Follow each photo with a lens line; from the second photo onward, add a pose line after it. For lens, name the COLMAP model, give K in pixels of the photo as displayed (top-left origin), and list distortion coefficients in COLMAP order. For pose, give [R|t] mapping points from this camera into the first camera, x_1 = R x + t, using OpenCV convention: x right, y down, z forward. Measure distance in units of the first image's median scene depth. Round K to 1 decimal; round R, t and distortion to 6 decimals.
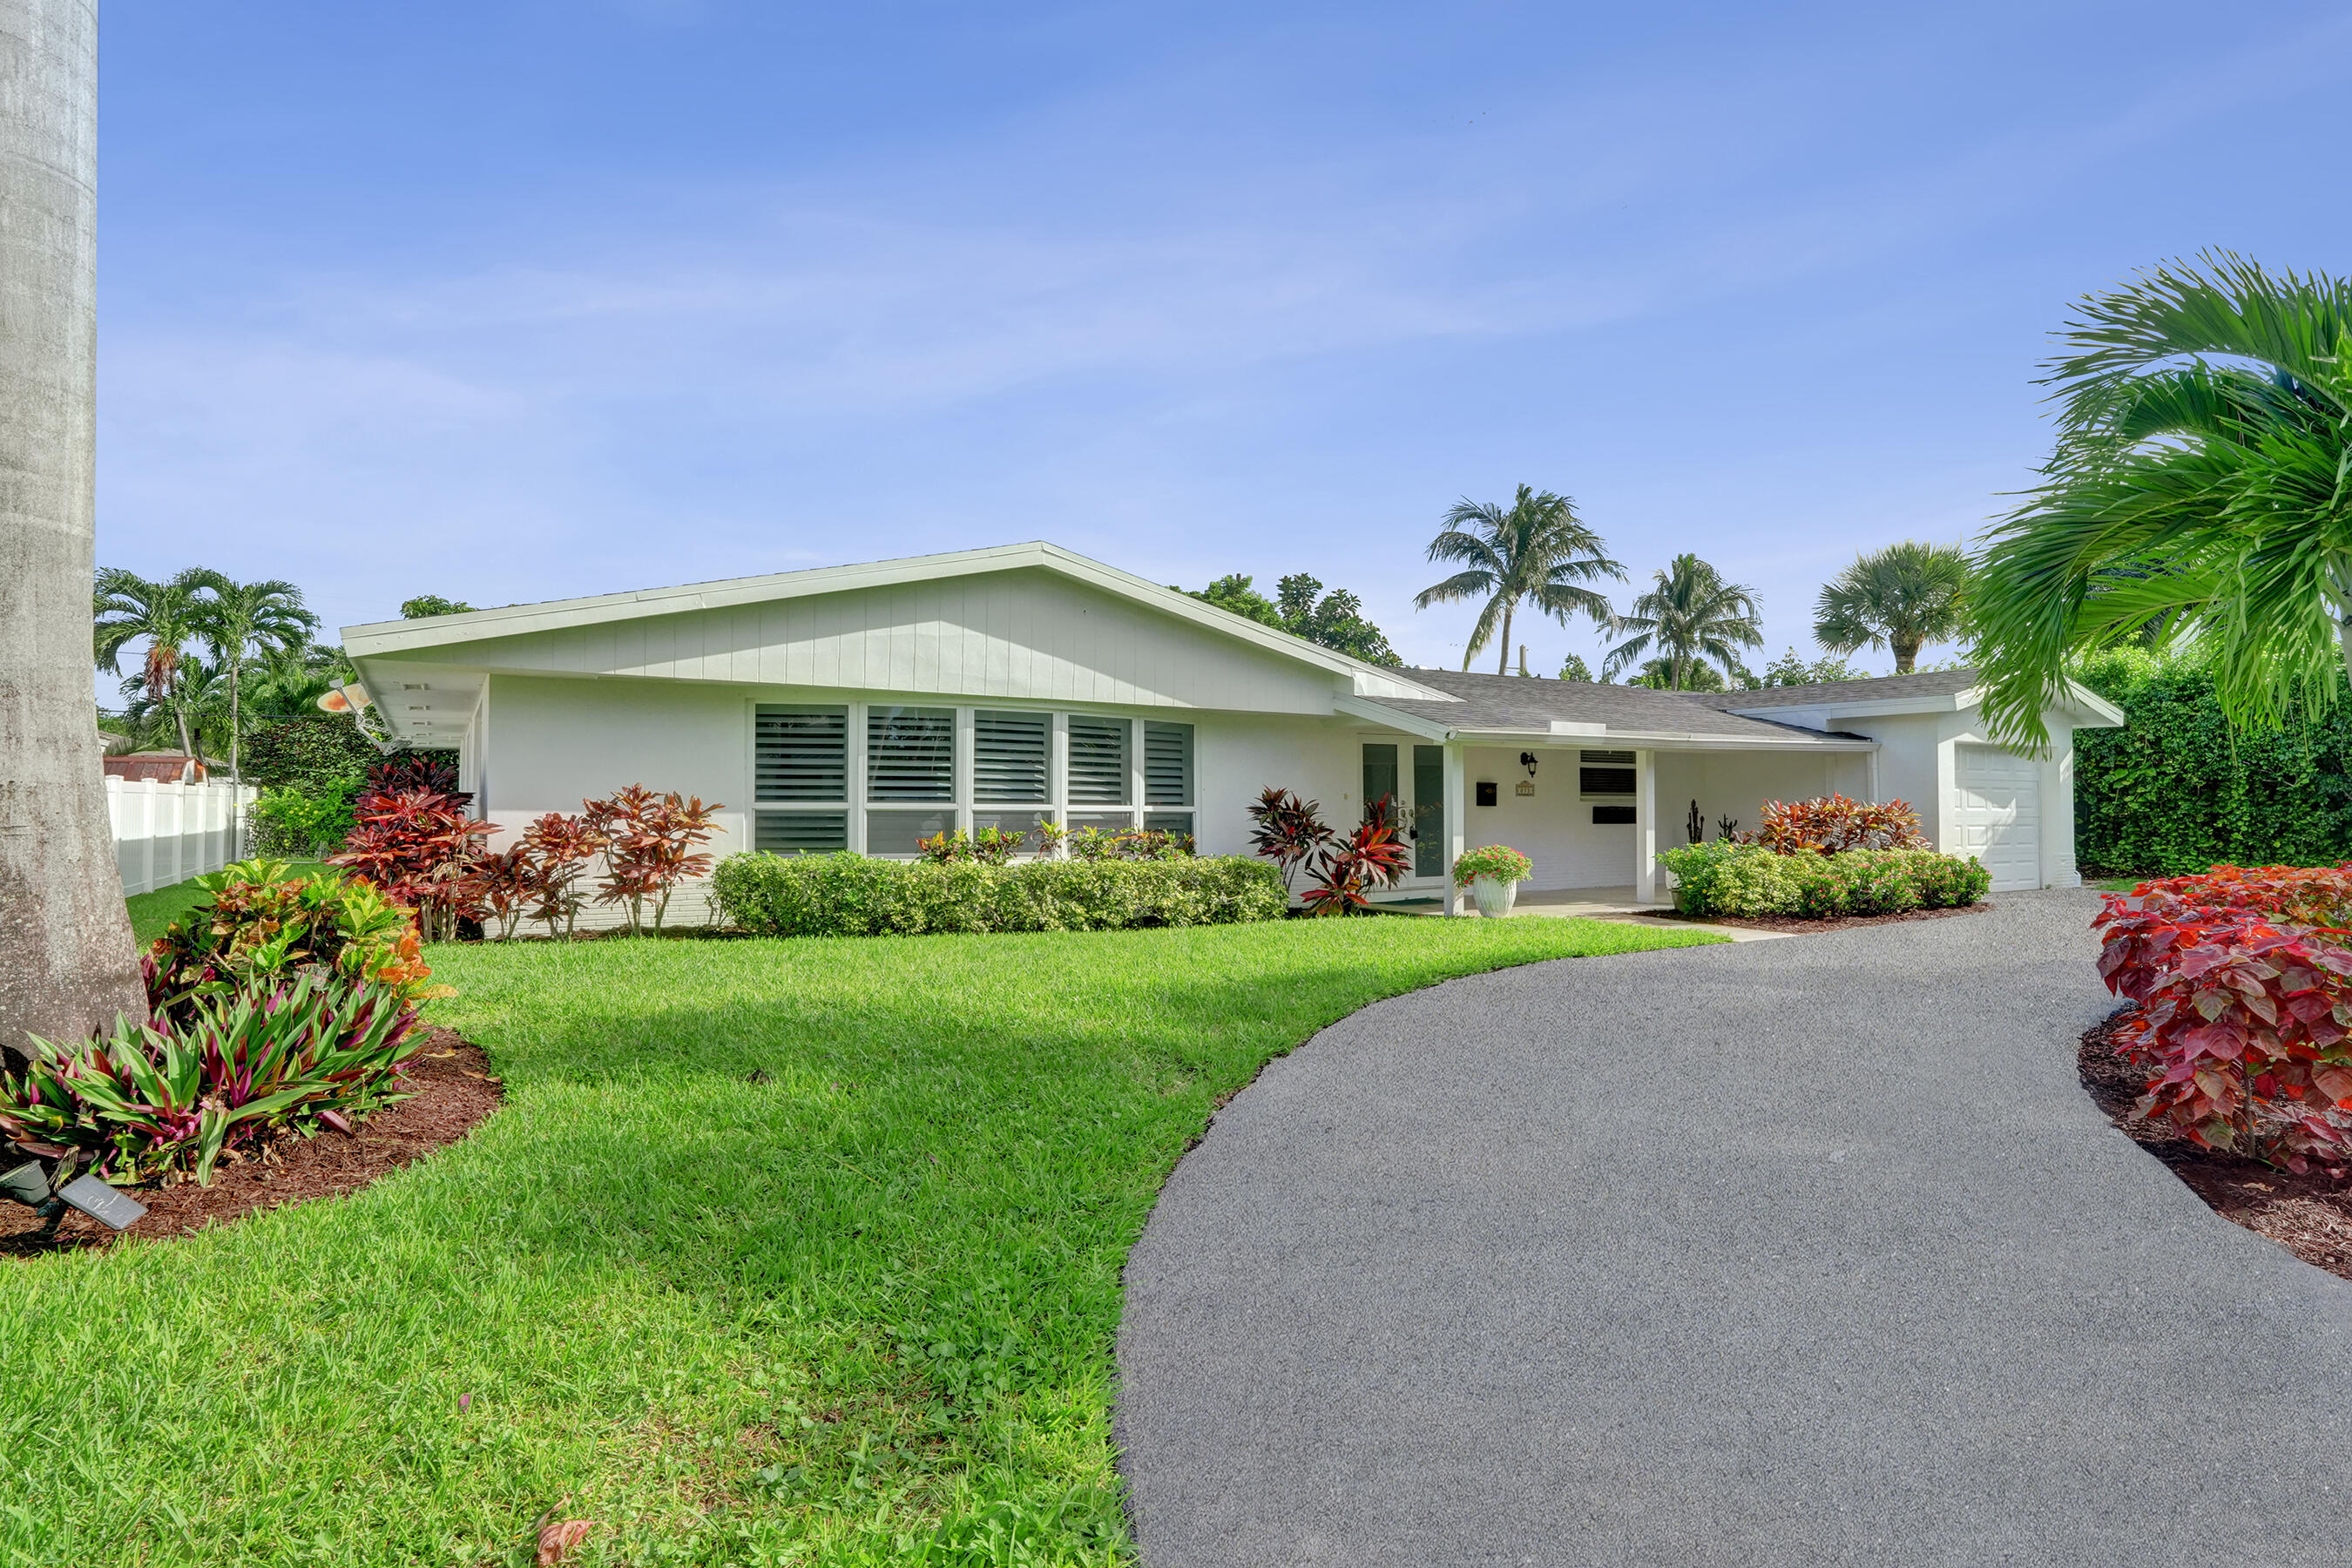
lens RADIAL K [[1266.6, 0, 1166.3], [0, 1266.6, 766.3], [0, 0, 1]] dist [-0.016941, 0.000992]
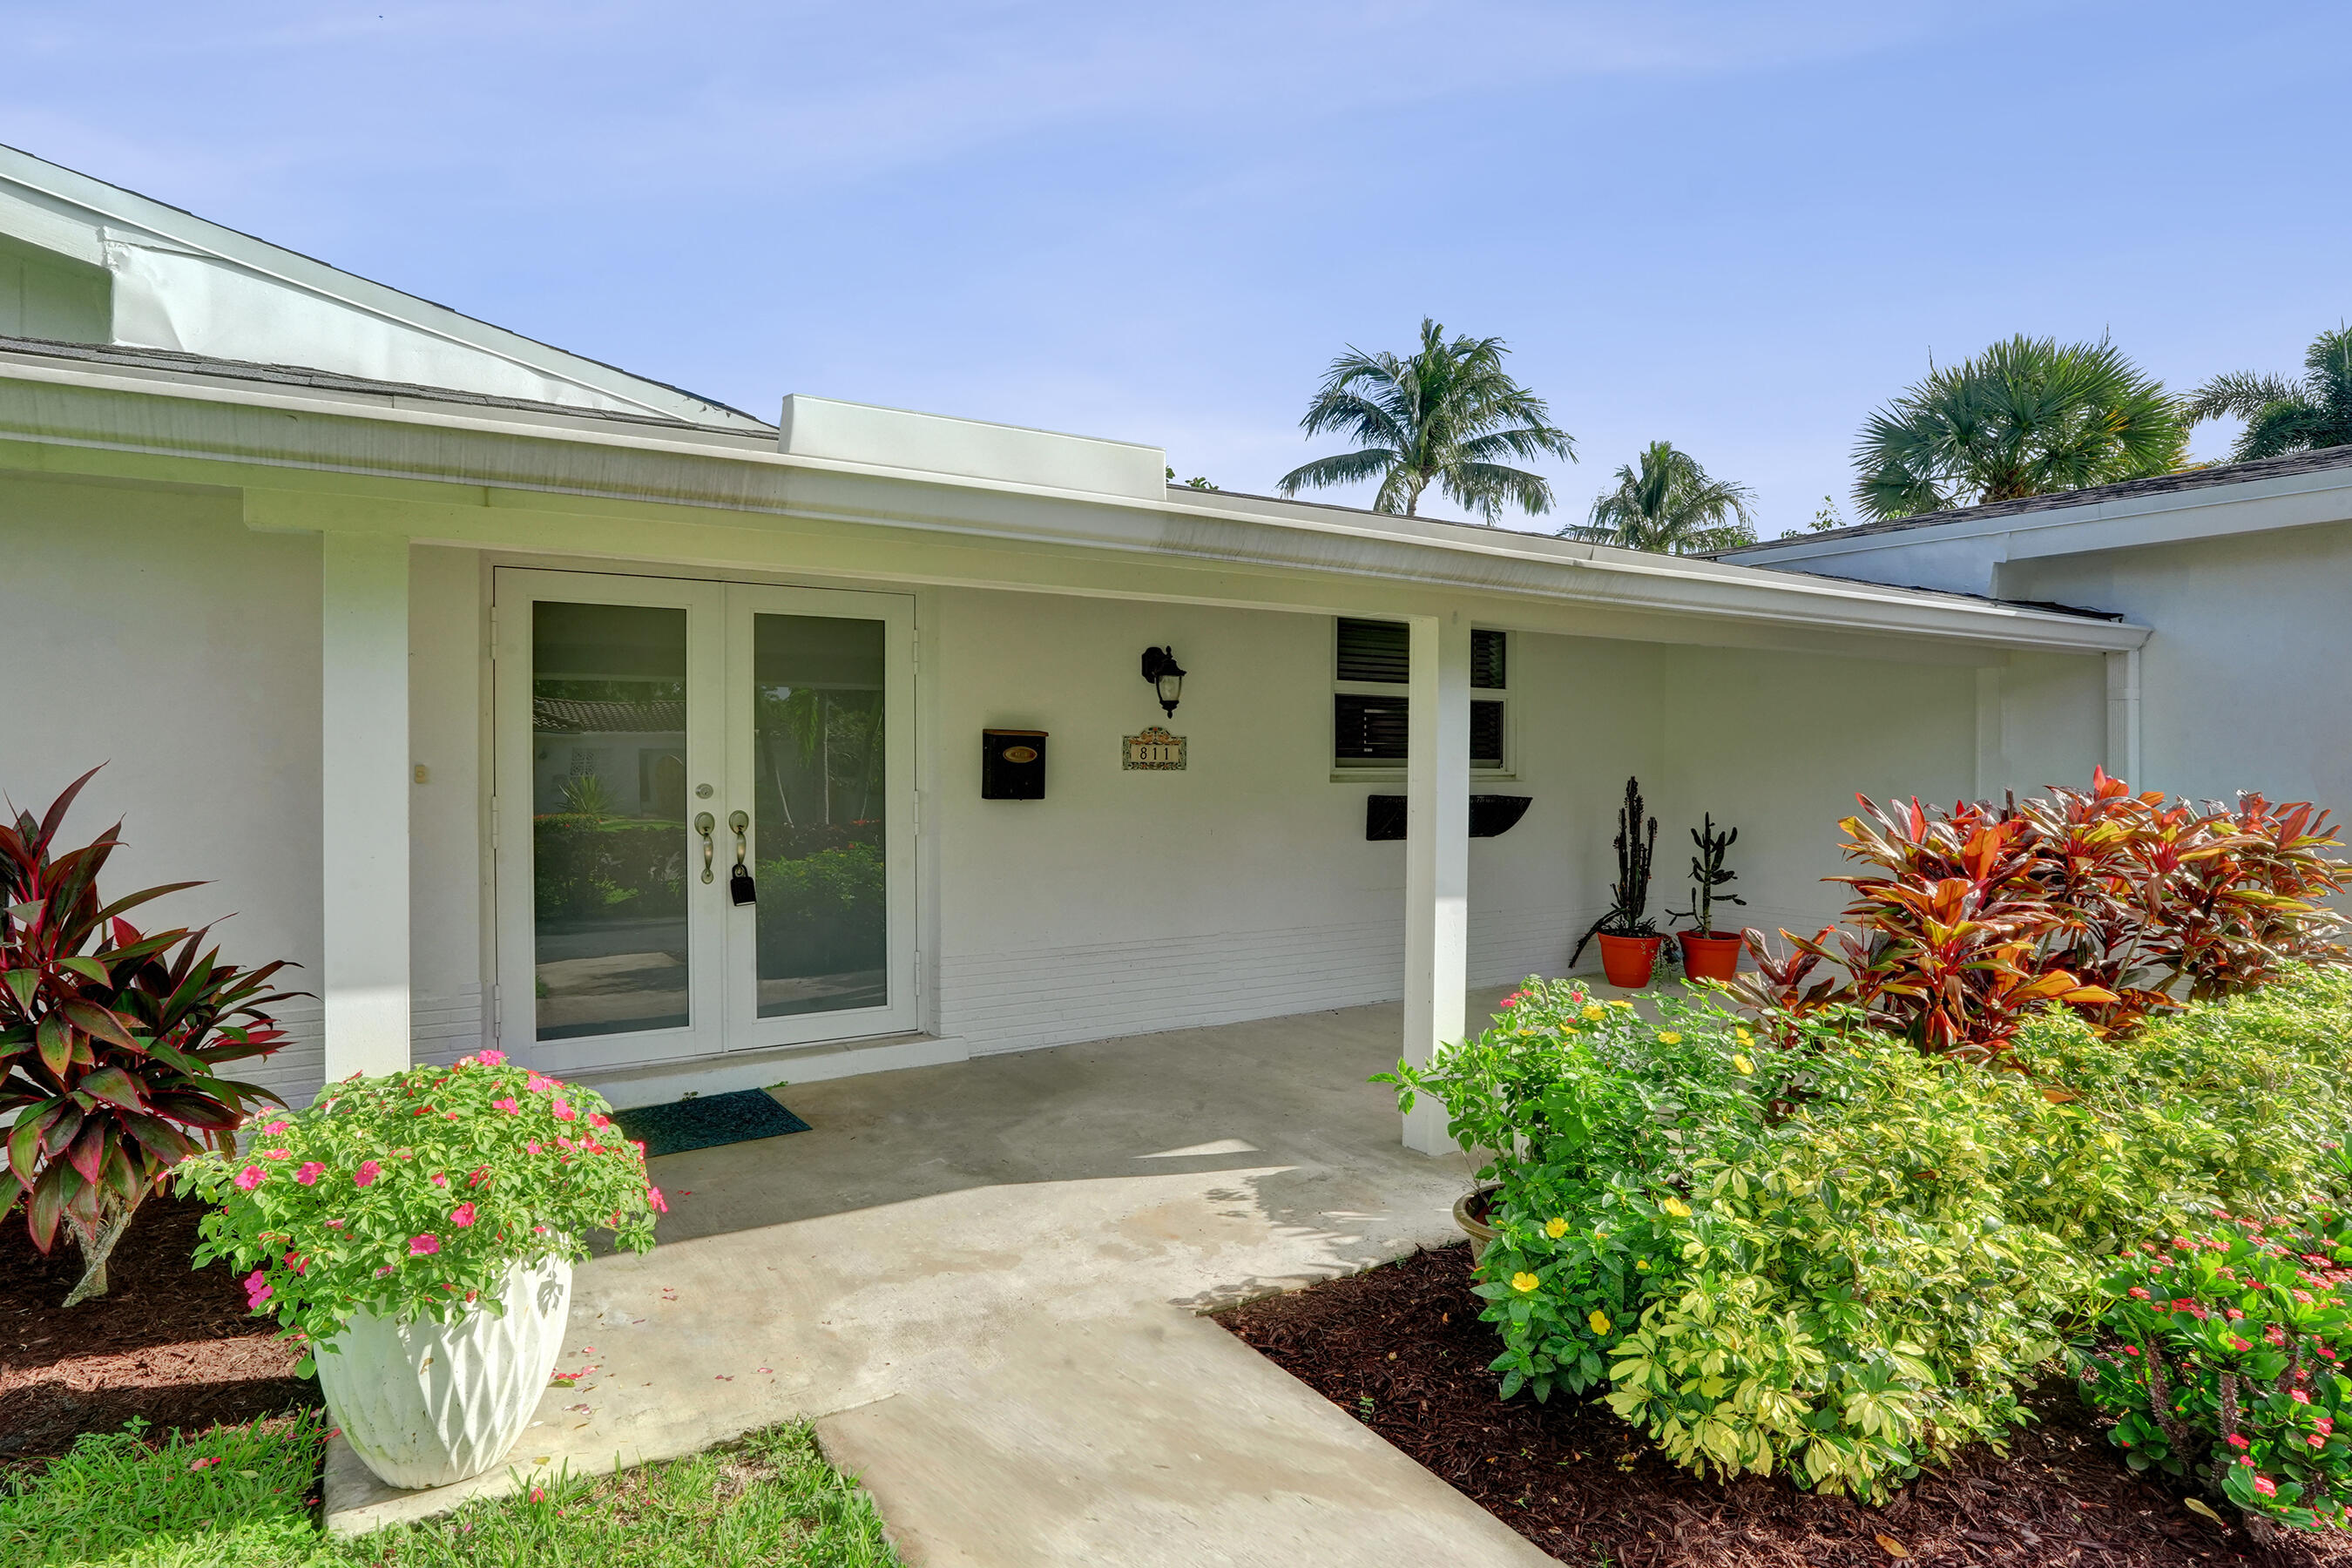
lens RADIAL K [[1266.6, 0, 1166.3], [0, 1266.6, 766.3], [0, 0, 1]] dist [-0.016941, 0.000992]
pose [[0.999842, 0.006948, 0.016388, 0.121239], [-0.007528, 0.999338, 0.035590, 0.004345], [-0.016130, -0.035708, 0.999232, 0.277063]]
